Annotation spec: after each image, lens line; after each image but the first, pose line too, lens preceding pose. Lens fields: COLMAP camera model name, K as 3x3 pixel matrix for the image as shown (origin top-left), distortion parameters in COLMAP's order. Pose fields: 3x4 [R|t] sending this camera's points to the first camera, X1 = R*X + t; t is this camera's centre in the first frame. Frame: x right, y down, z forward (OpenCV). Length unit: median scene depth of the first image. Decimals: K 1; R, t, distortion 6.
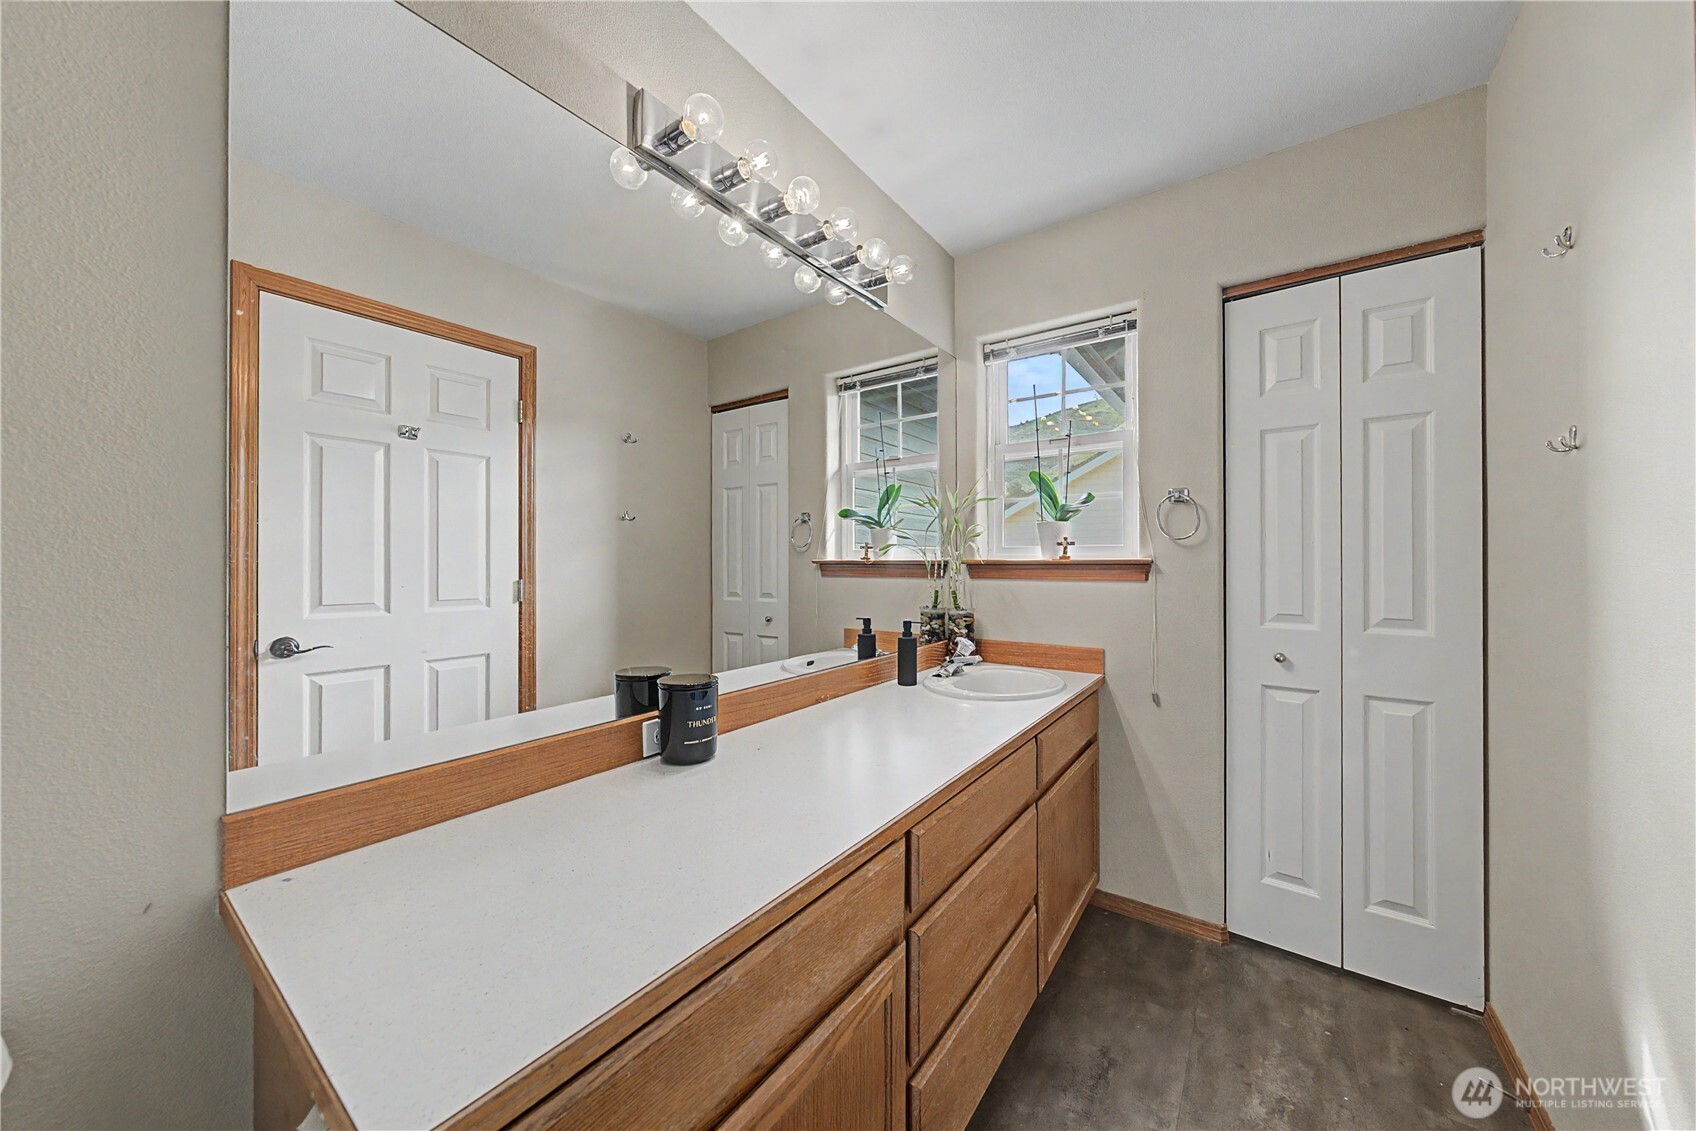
lens RADIAL K [[592.0, 0, 848.7], [0, 592.0, 560.7], [0, 0, 1]] dist [-0.003459, 0.000334]
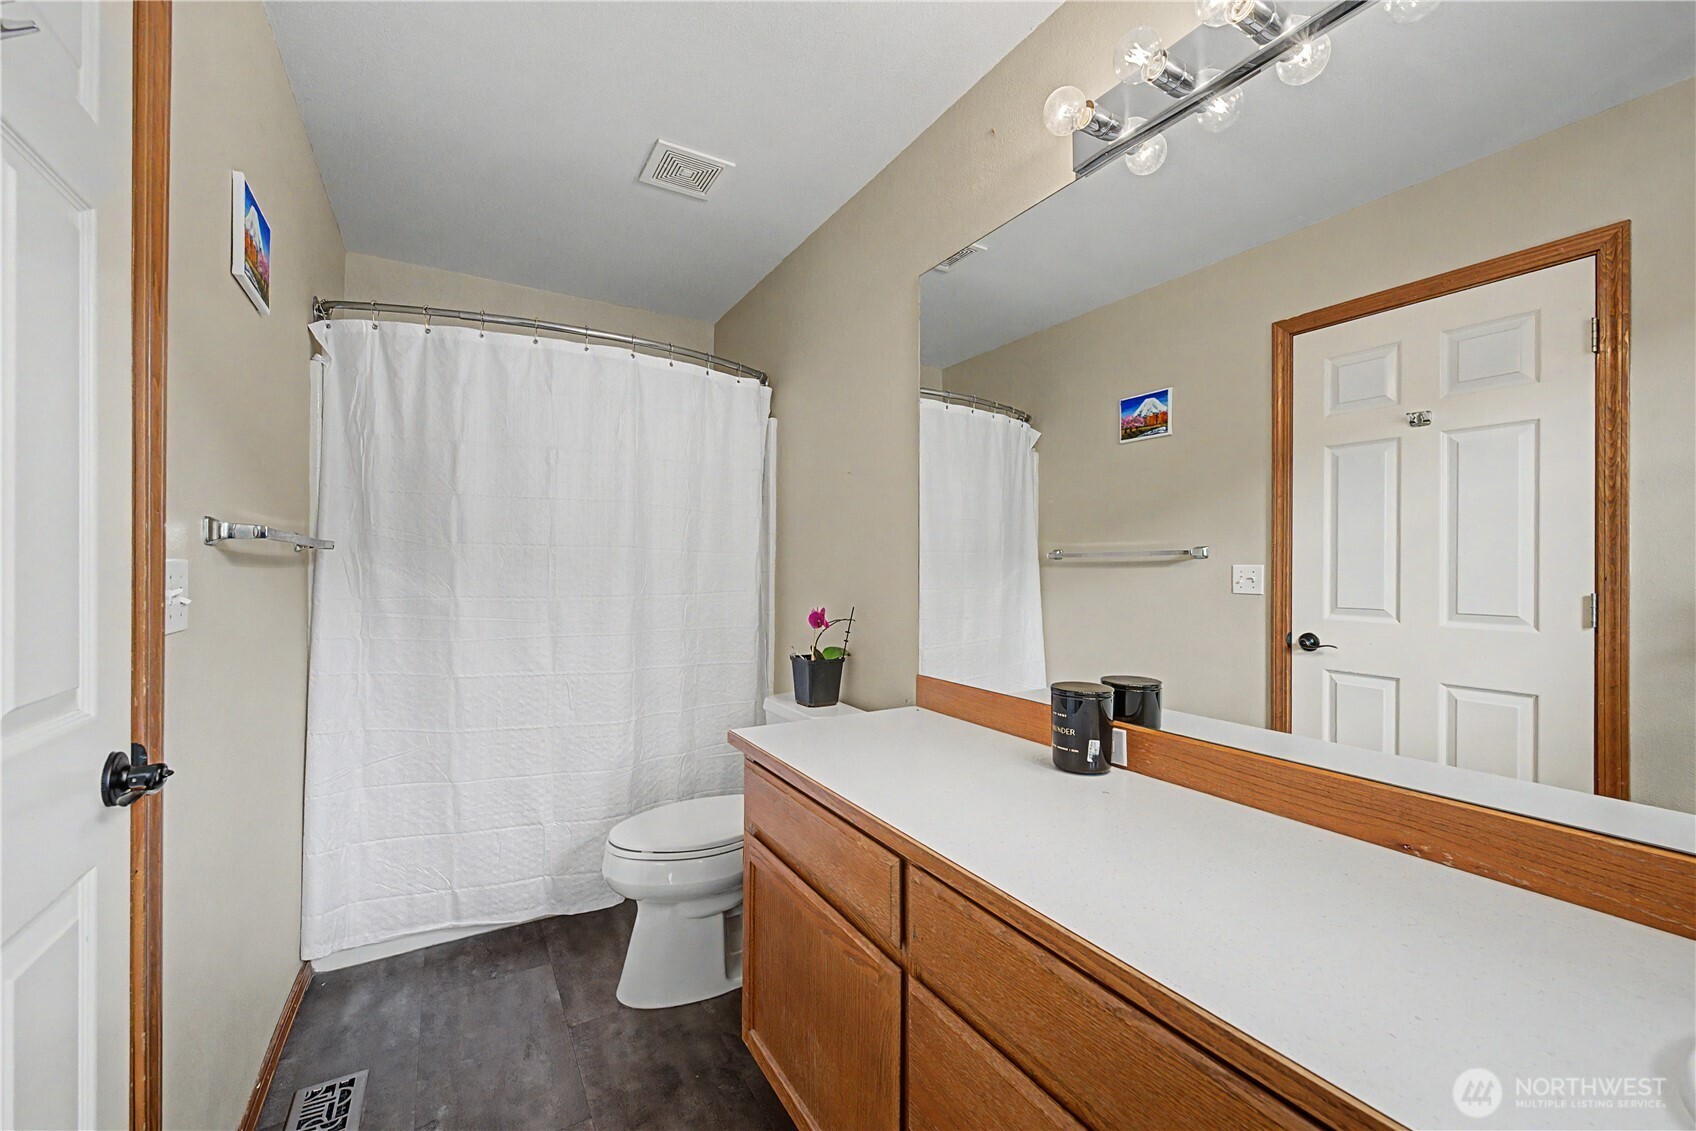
lens RADIAL K [[651.4, 0, 849.5], [0, 651.4, 568.5], [0, 0, 1]] dist [-0.000278, -0.000044]
pose [[-0.392654, 0.001710, -0.919685, 0.502912], [0.003790, 0.999993, 0.000241, 0.001603], [0.919679, -0.003391, -0.392657, 0.623488]]
